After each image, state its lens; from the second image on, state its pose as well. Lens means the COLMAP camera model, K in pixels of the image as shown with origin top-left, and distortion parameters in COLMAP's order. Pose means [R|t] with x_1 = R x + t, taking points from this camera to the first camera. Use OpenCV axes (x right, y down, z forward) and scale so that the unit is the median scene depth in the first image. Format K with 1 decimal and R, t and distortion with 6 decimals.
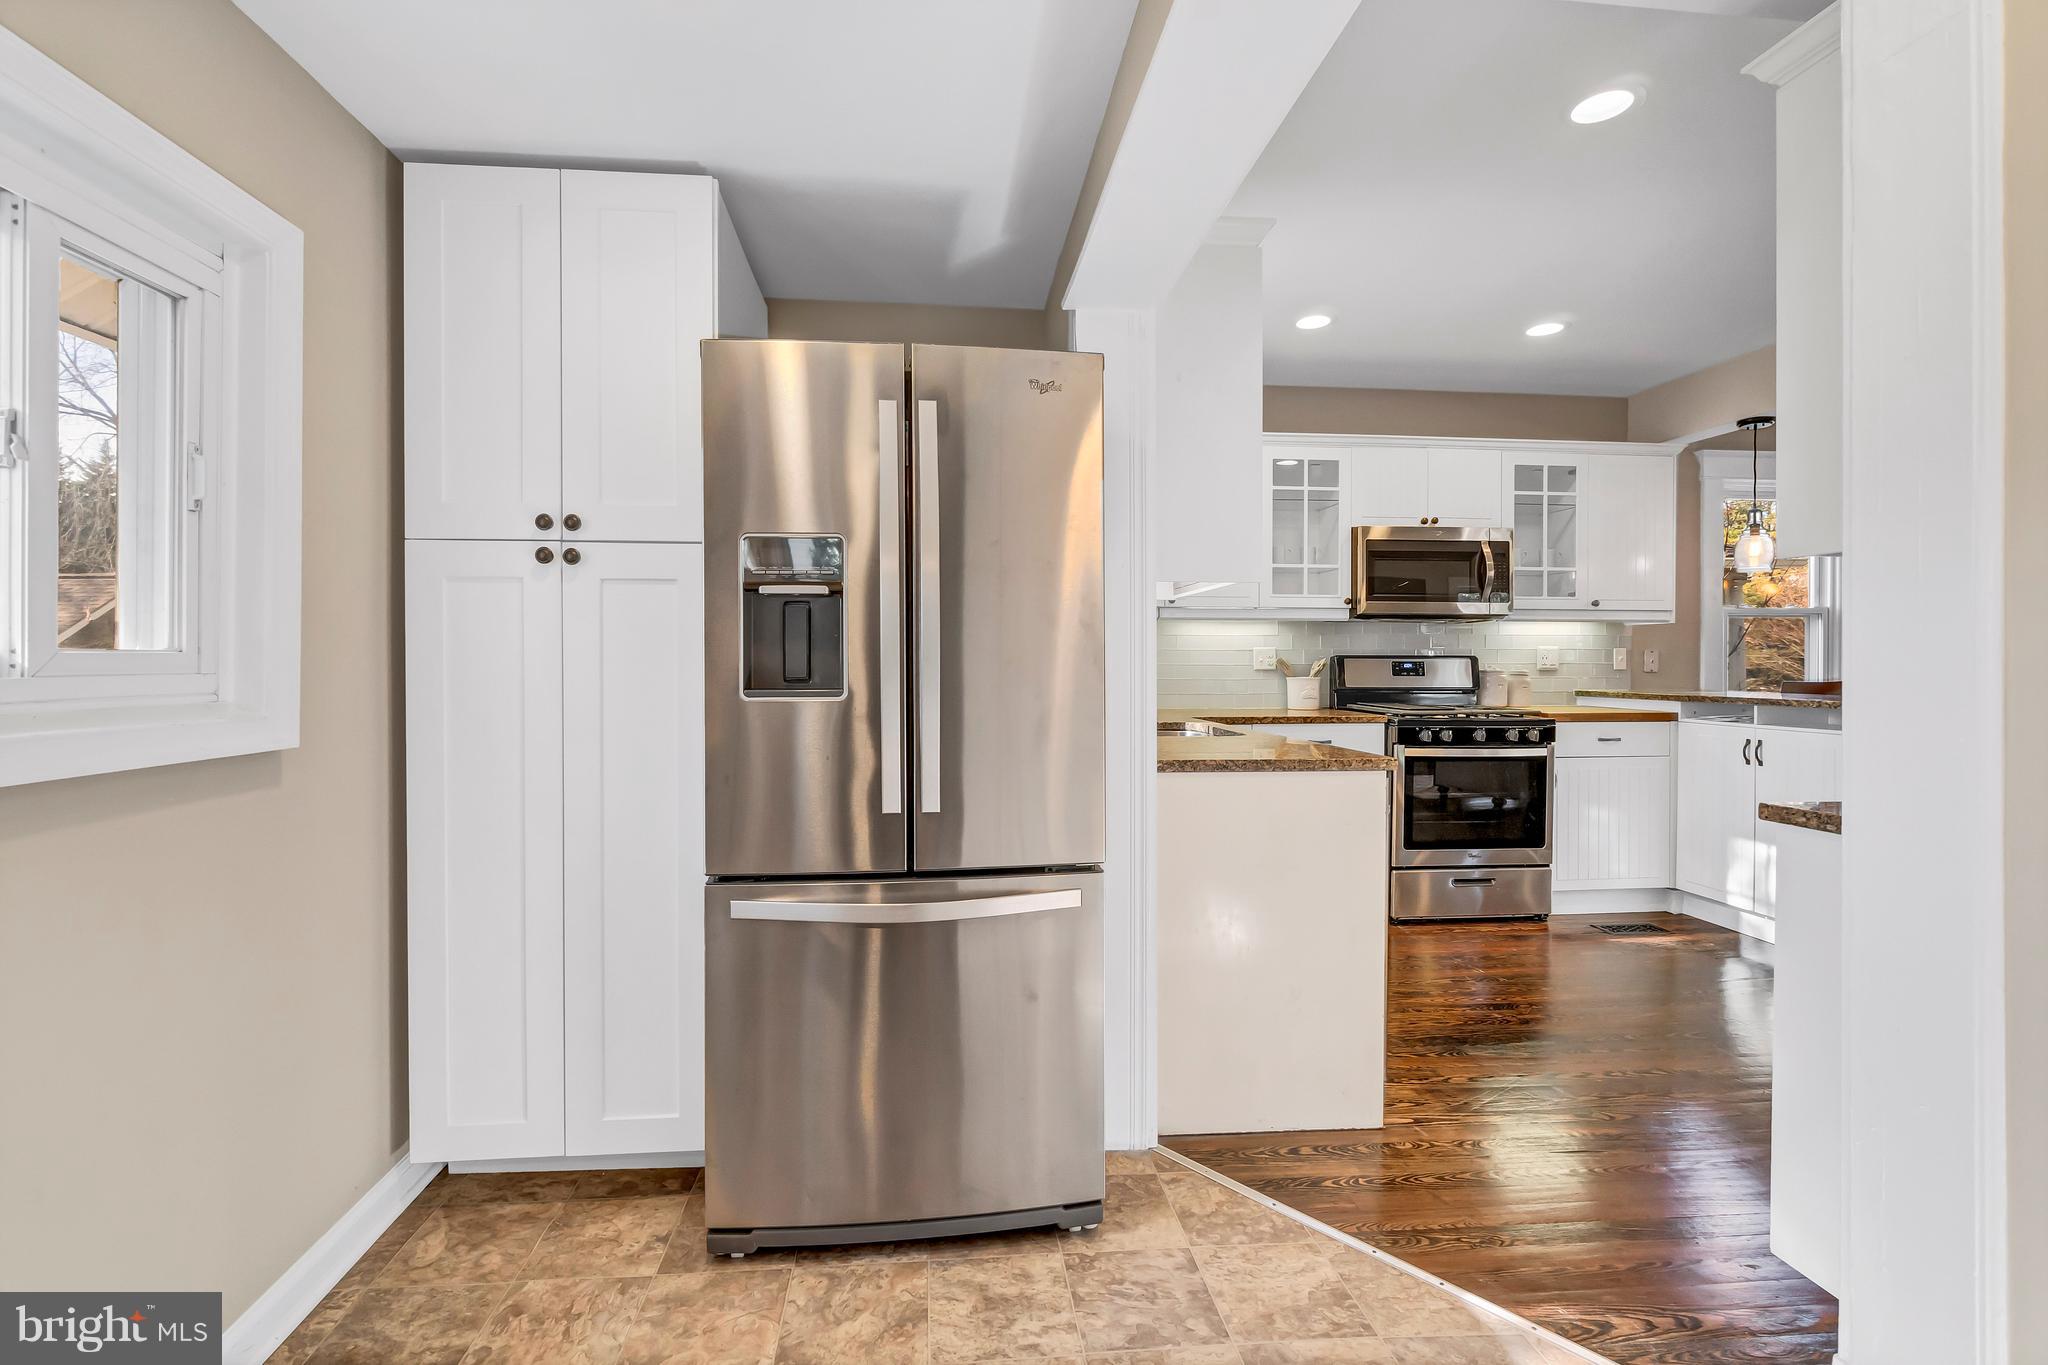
lens RADIAL K [[886.2, 0, 1009.3], [0, 886.2, 668.9], [0, 0, 1]] dist [0.001096, 0.000074]
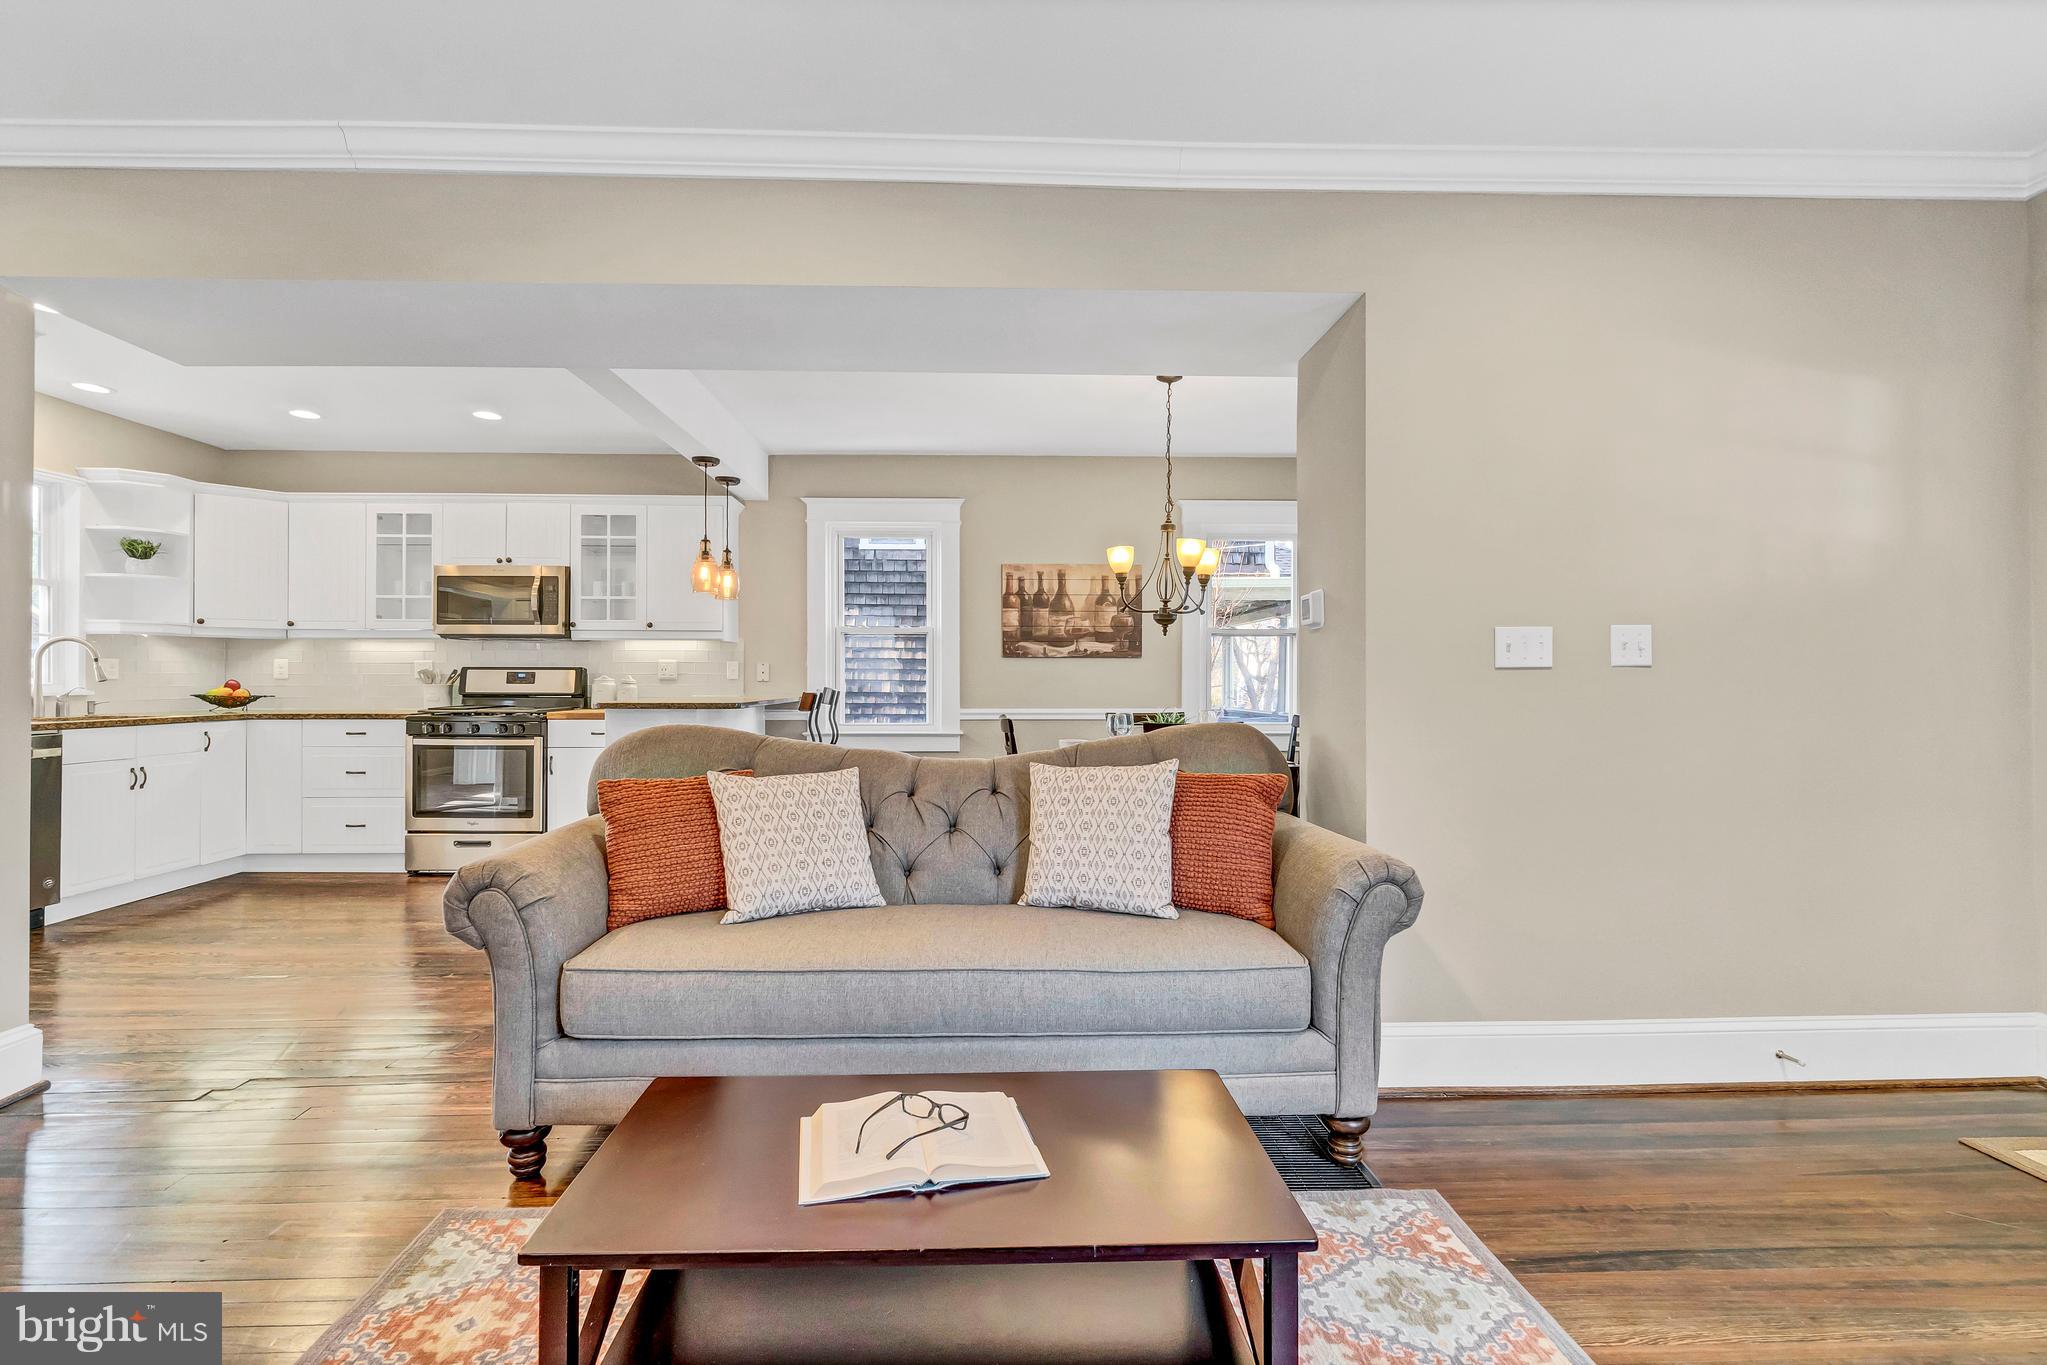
lens RADIAL K [[895.0, 0, 1006.6], [0, 895.0, 671.4], [0, 0, 1]] dist [-0.003185, -0.000846]
pose [[0.997731, 0.001144, -0.067310, 1.284772], [-0.002068, 0.999905, -0.013659, 0.007031], [0.067288, 0.013767, 0.997639, -0.220427]]
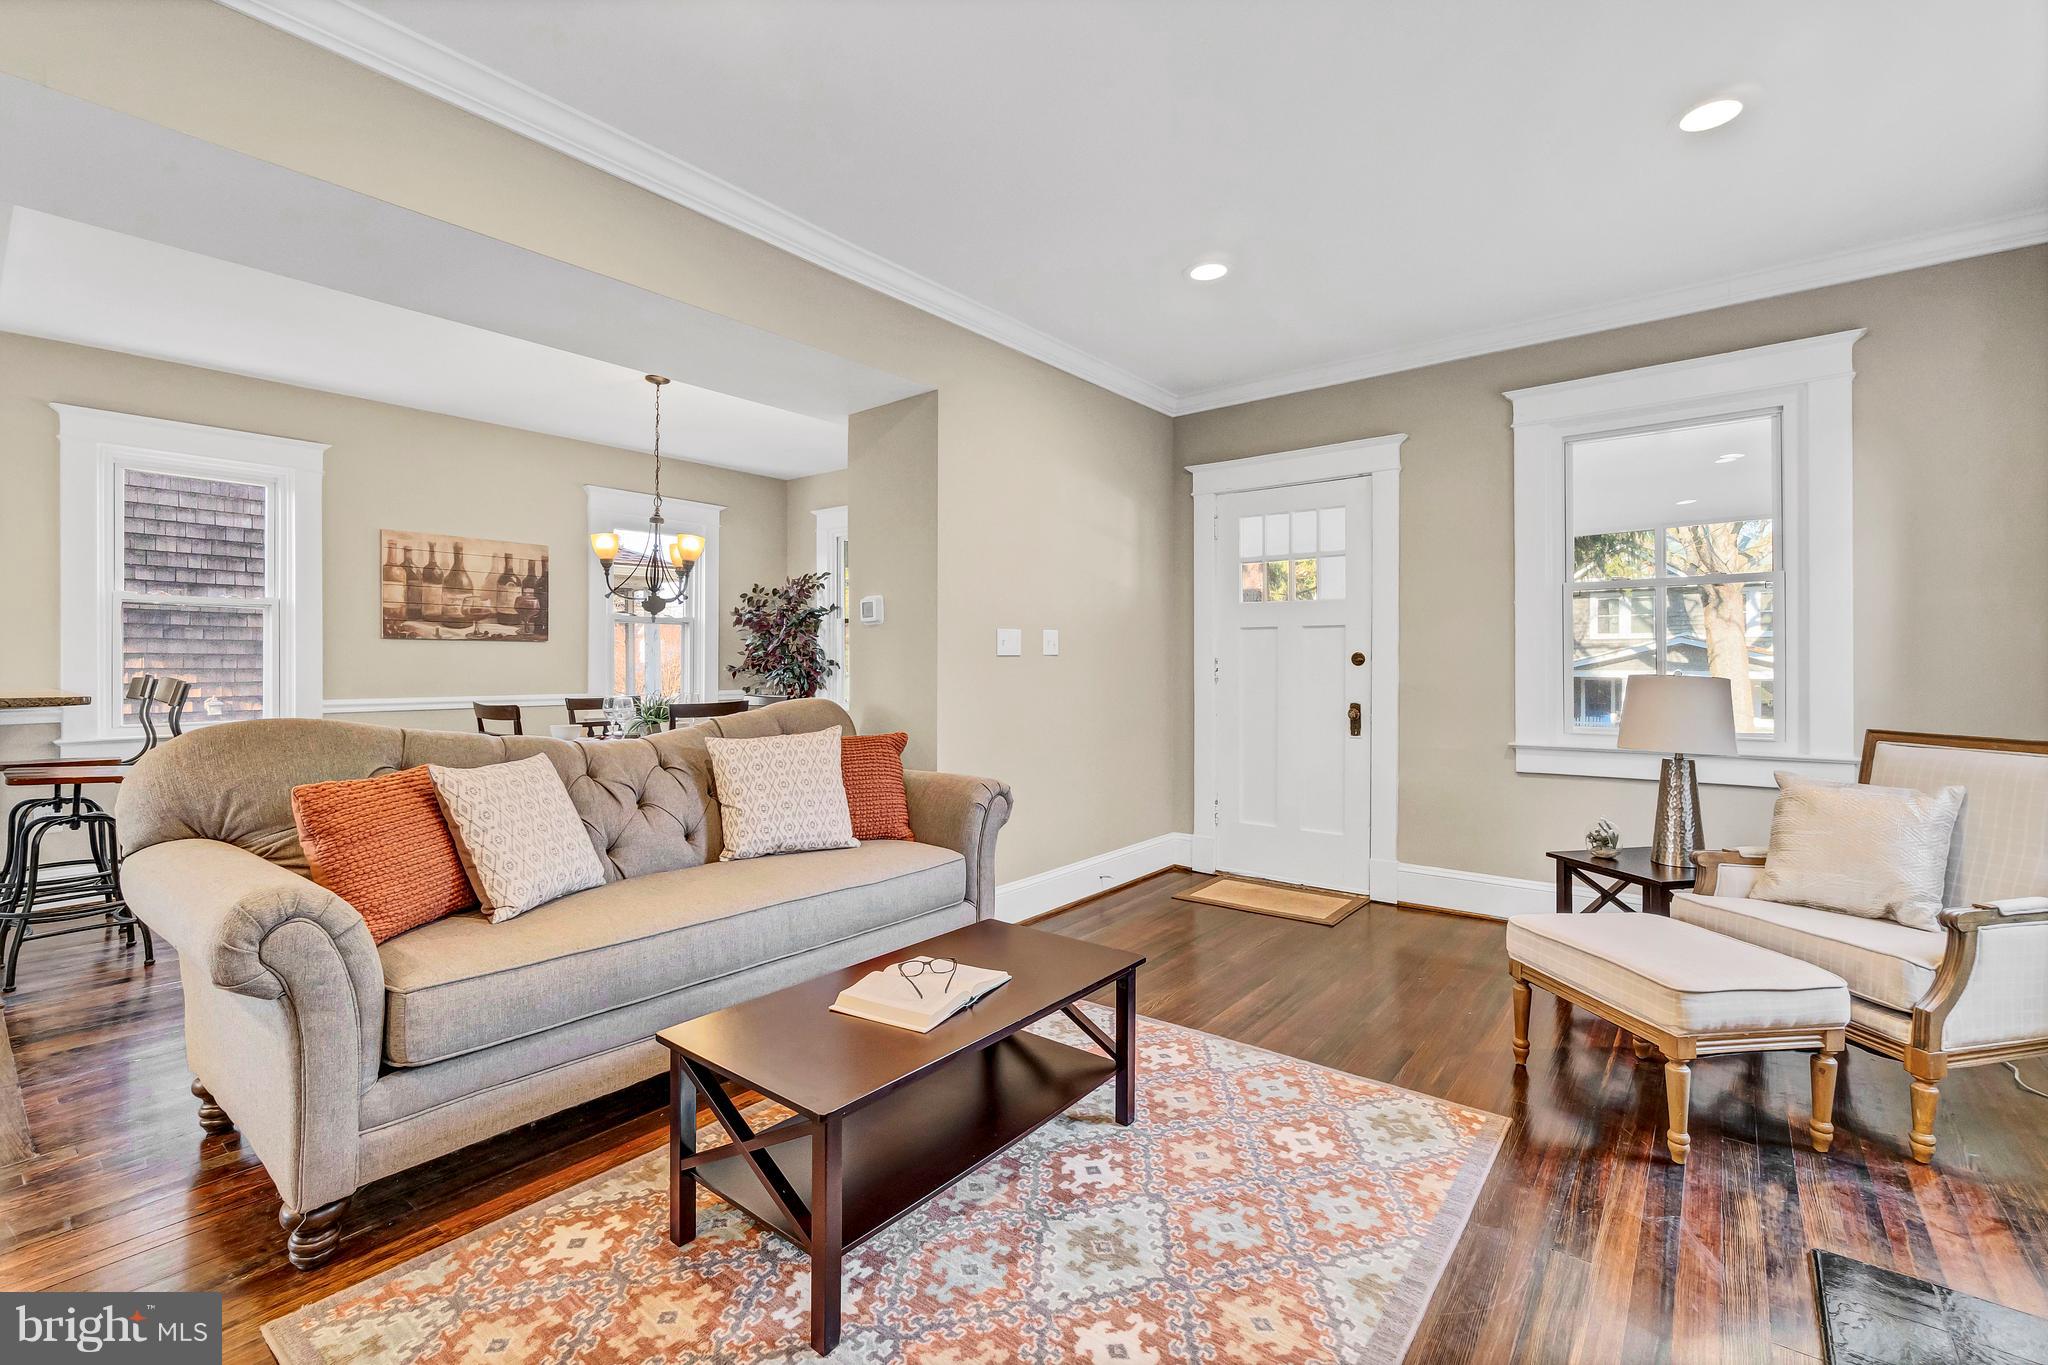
lens RADIAL K [[895.4, 0, 993.8], [0, 895.4, 669.3], [0, 0, 1]] dist [-0.016423, -0.000063]
pose [[0.708003, -0.001761, 0.706207, 0.925863], [0.002948, 0.999996, -0.000462, 0.010290], [-0.706203, 0.002409, 0.708005, -0.244882]]
